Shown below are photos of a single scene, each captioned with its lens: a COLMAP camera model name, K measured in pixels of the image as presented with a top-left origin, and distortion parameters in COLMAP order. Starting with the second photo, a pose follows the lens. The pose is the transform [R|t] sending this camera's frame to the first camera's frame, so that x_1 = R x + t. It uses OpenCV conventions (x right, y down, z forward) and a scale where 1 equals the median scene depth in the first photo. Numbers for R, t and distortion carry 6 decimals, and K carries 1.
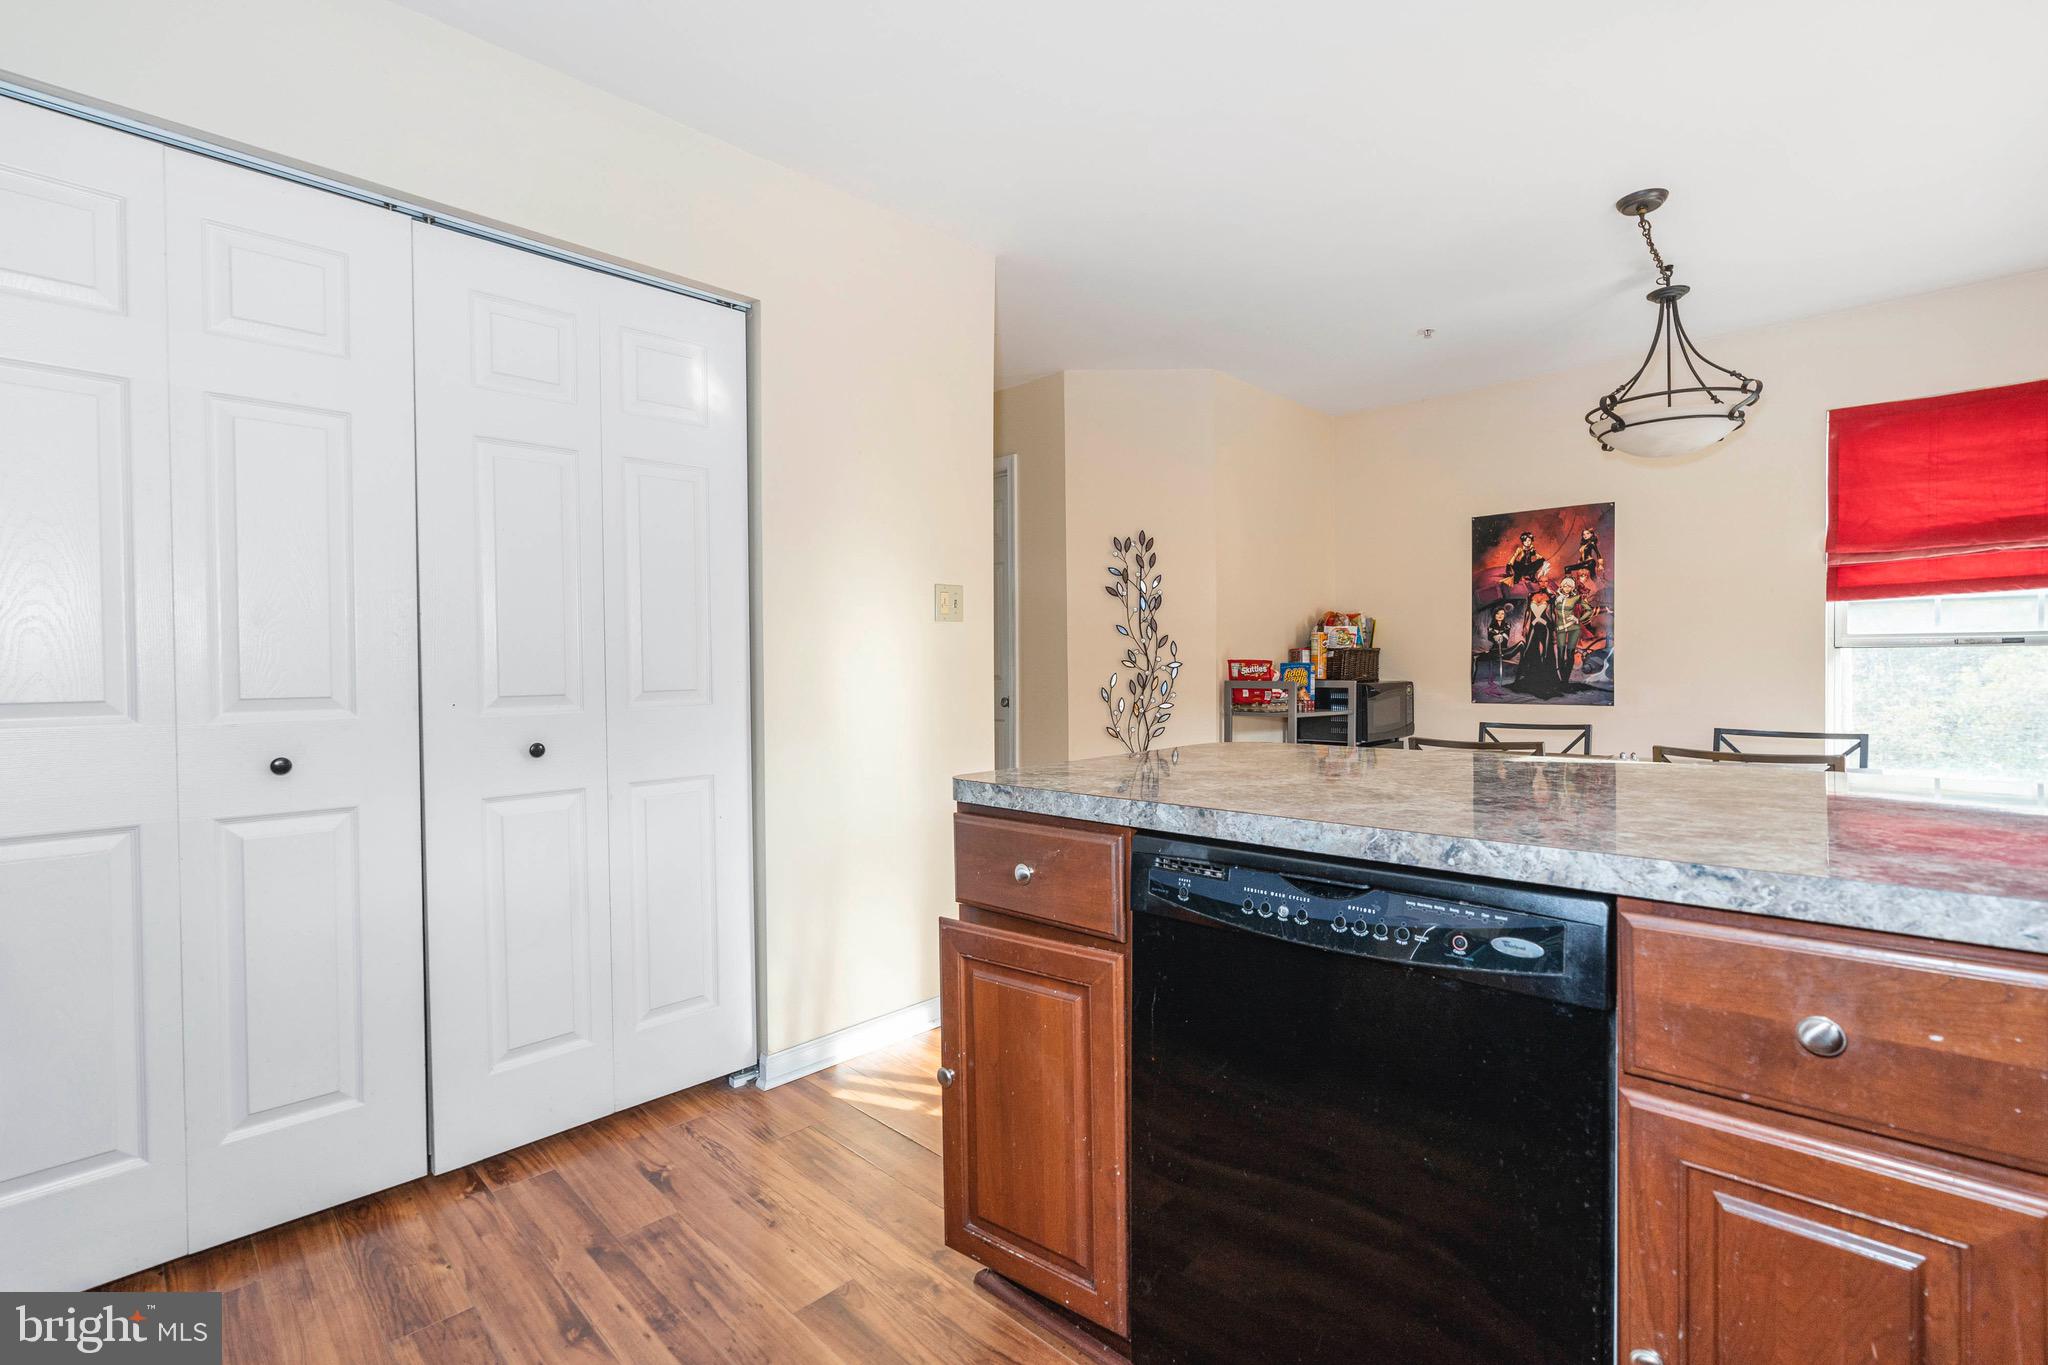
lens RADIAL K [[923.8, 0, 1026.0], [0, 923.8, 677.1], [0, 0, 1]] dist [-0.002646, 0.000559]
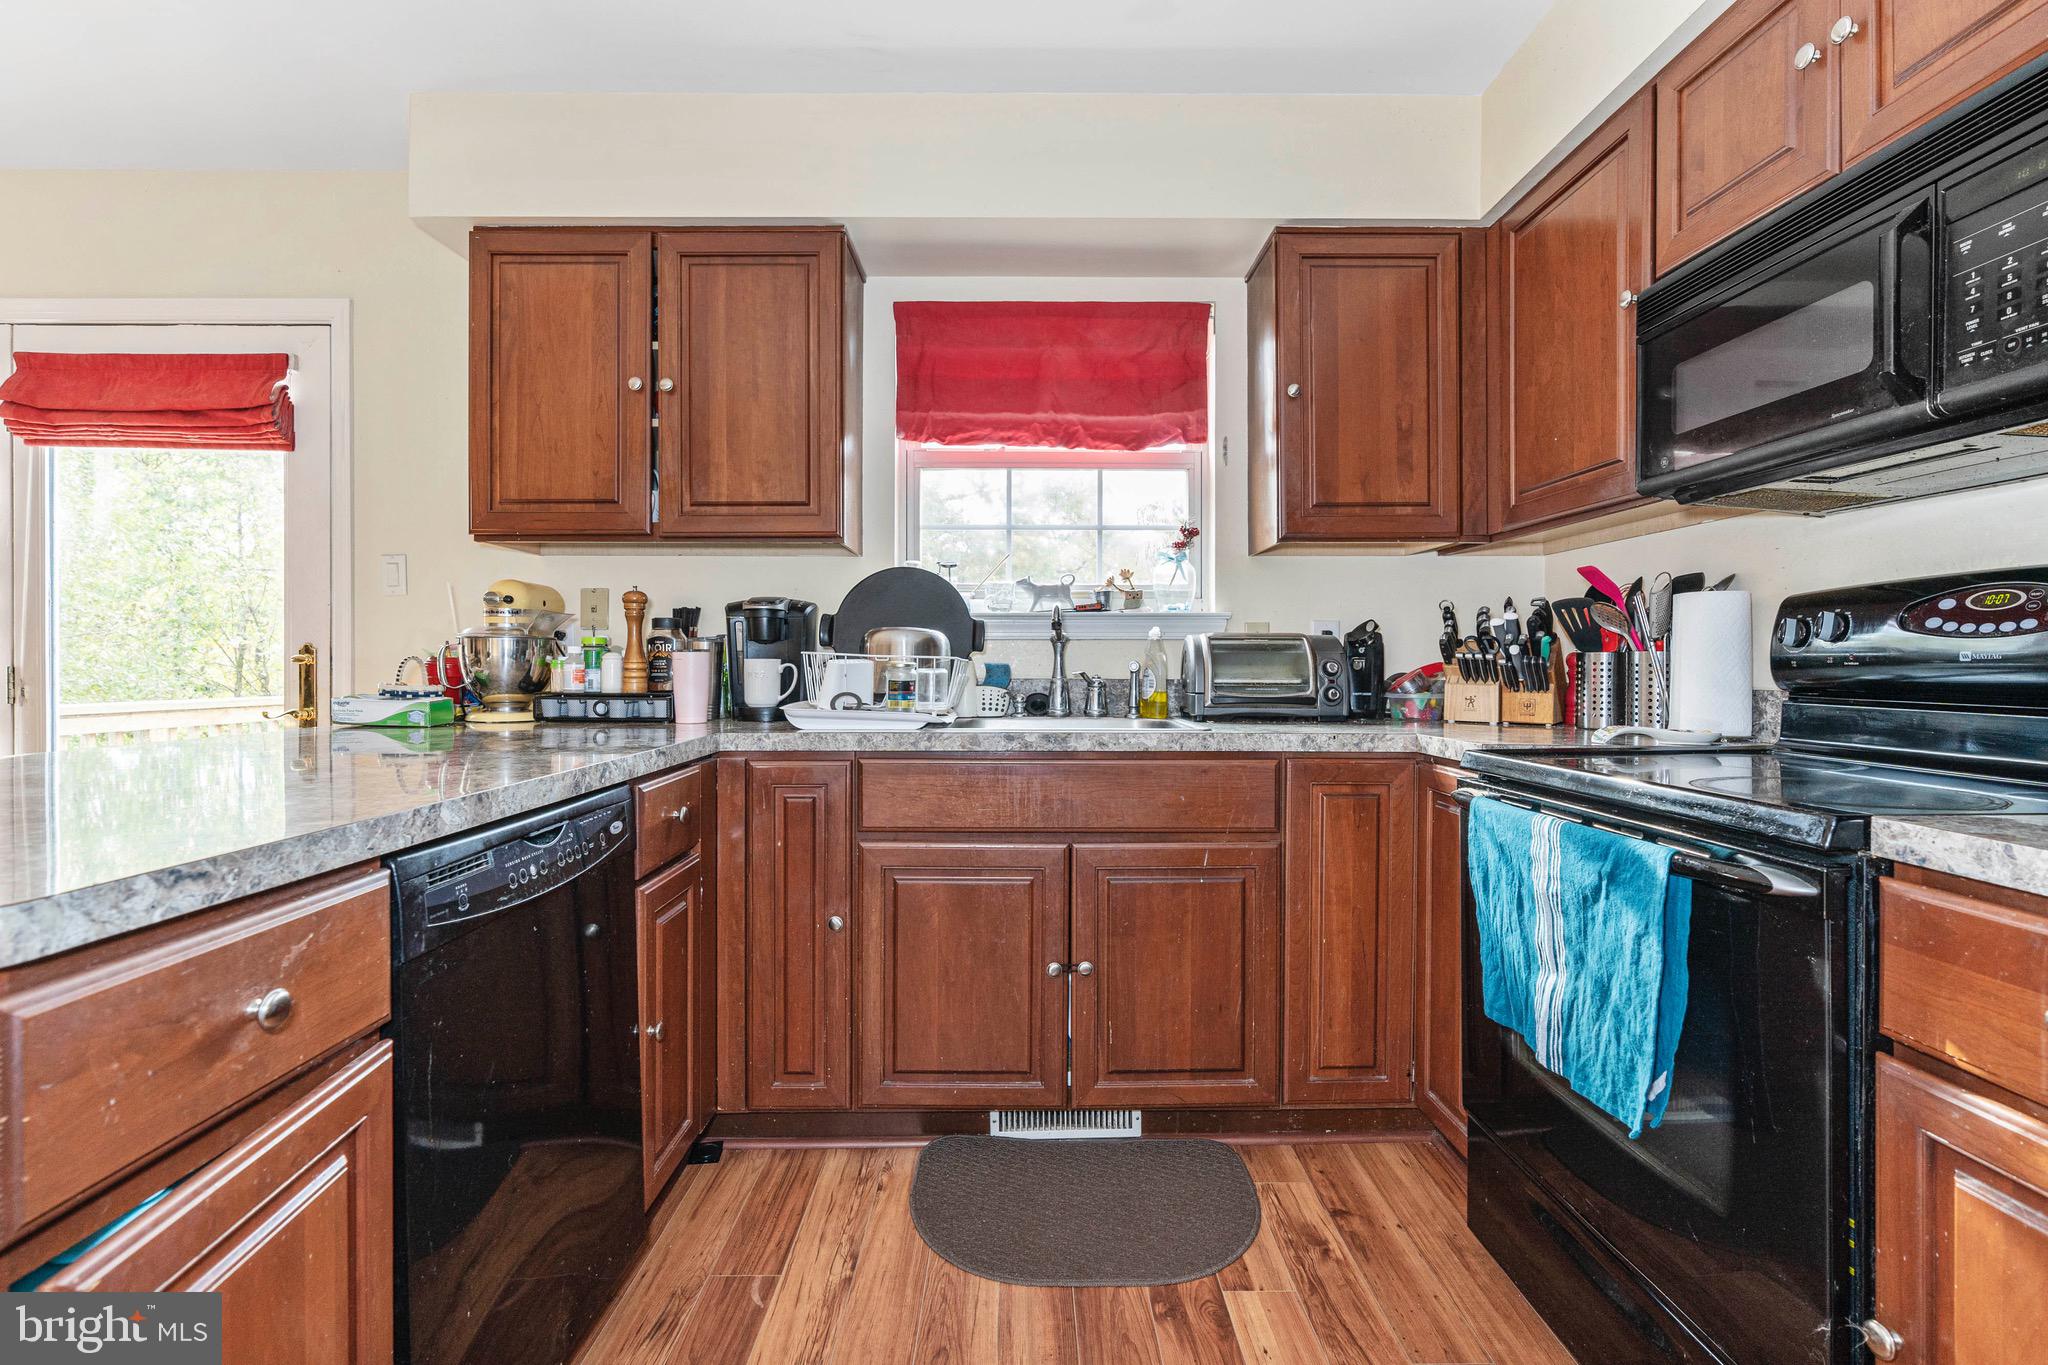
lens RADIAL K [[932.5, 0, 1019.6], [0, 932.5, 665.4], [0, 0, 1]] dist [-0.007989, 0.000534]
pose [[-0.703109, 0.007908, 0.711038, -0.234631], [0.014132, 0.999896, 0.002854, 0.007710], [-0.710941, 0.012055, -0.703148, 0.370198]]
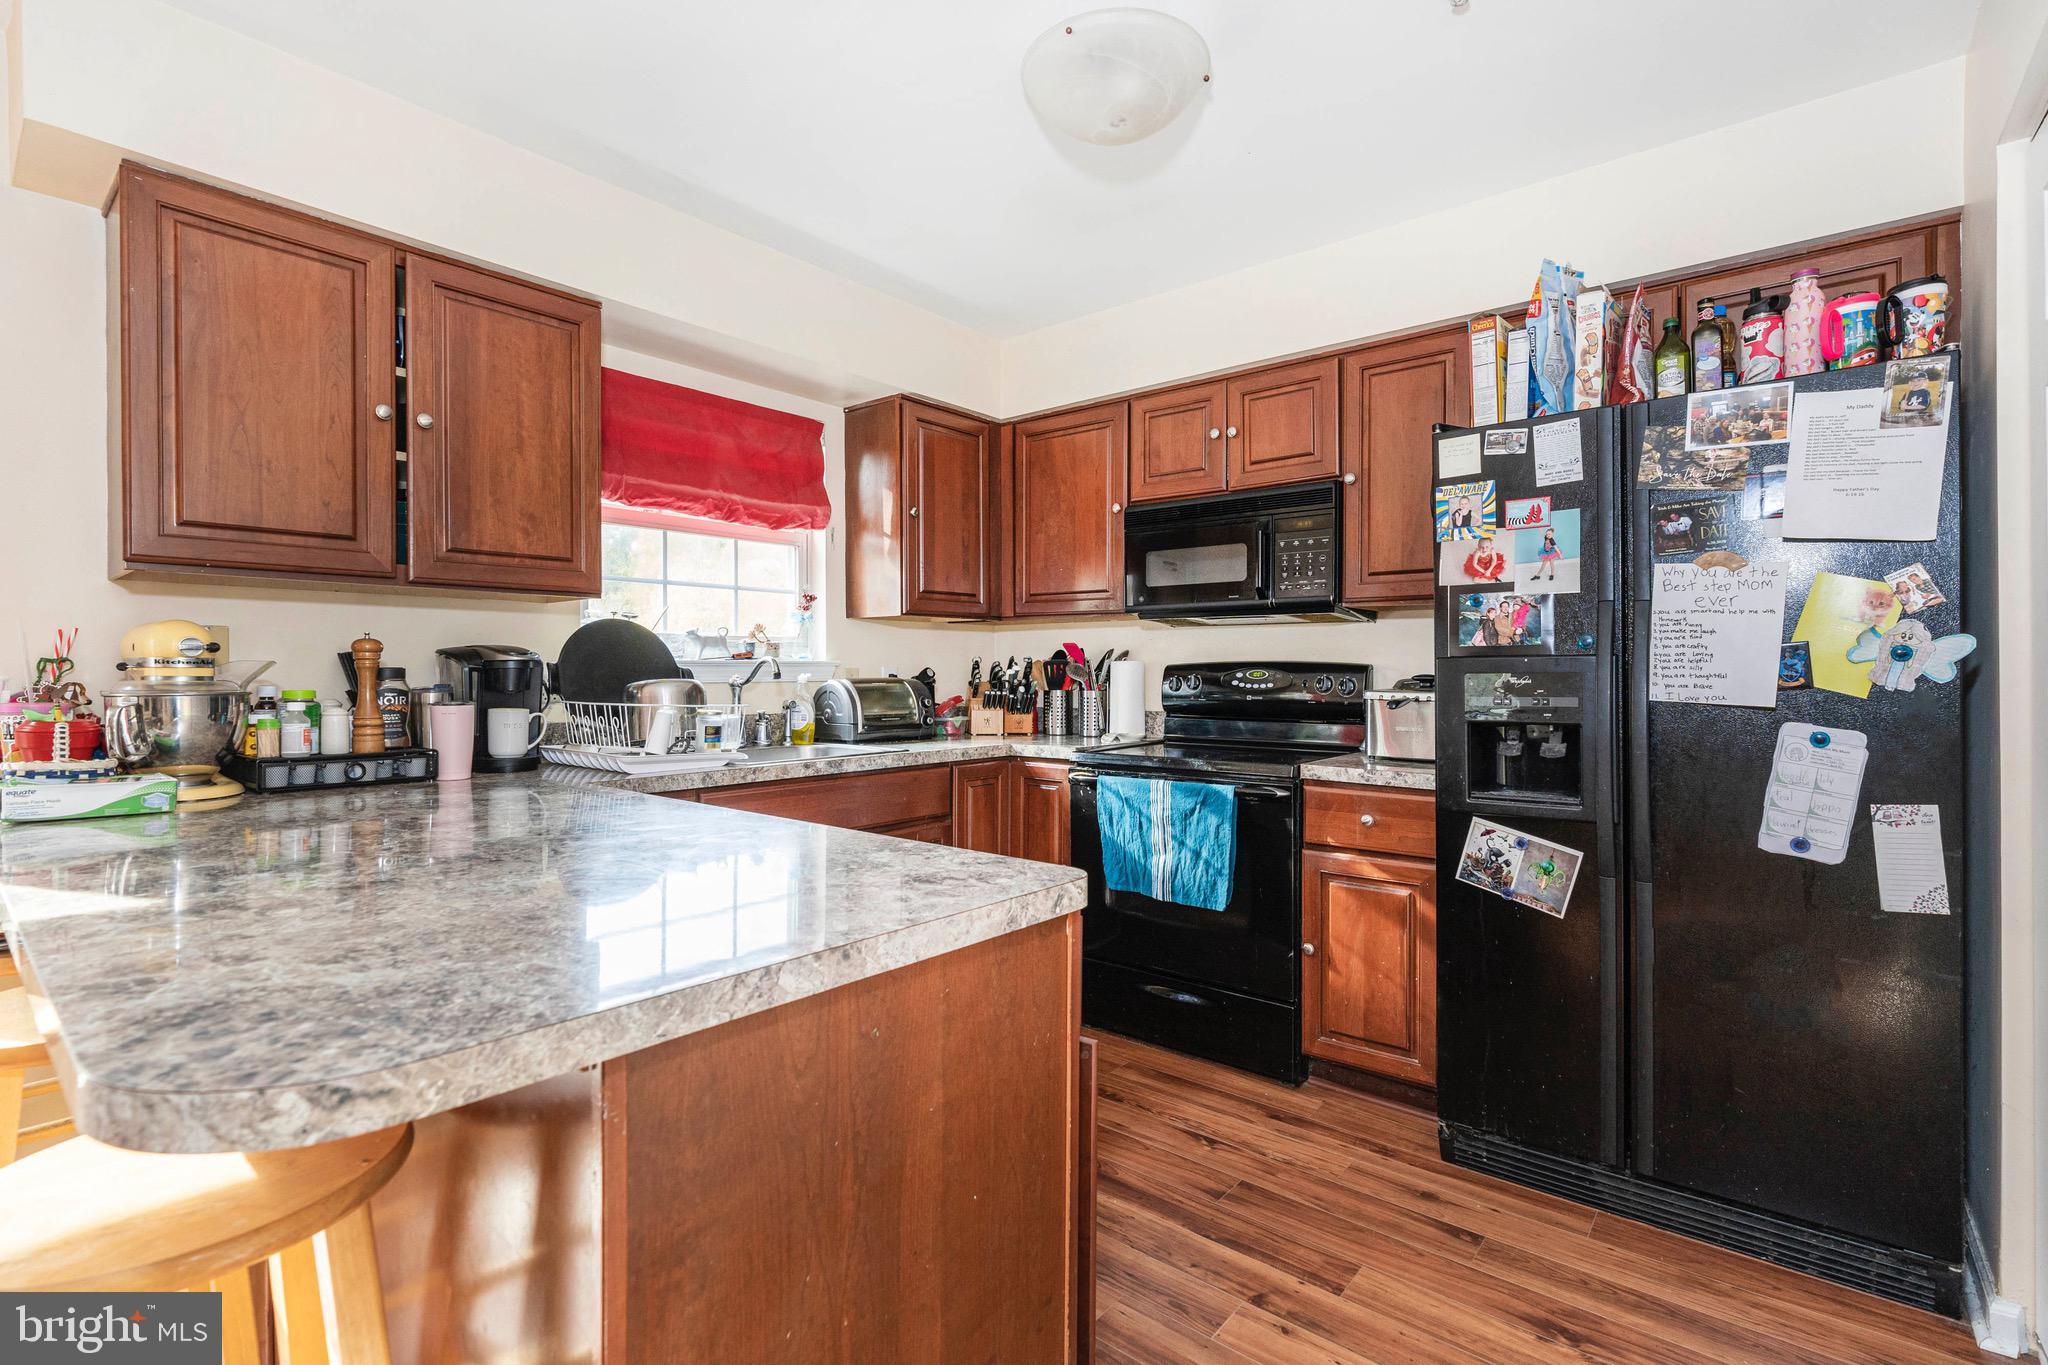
lens RADIAL K [[944.7, 0, 1018.9], [0, 944.7, 673.1], [0, 0, 1]] dist [-0.003507, -0.000474]
pose [[-0.996729, 0.011688, -0.079971, 0.013106], [0.010481, 0.999825, 0.015499, -0.023862], [0.080138, 0.014610, -0.996677, 0.672353]]
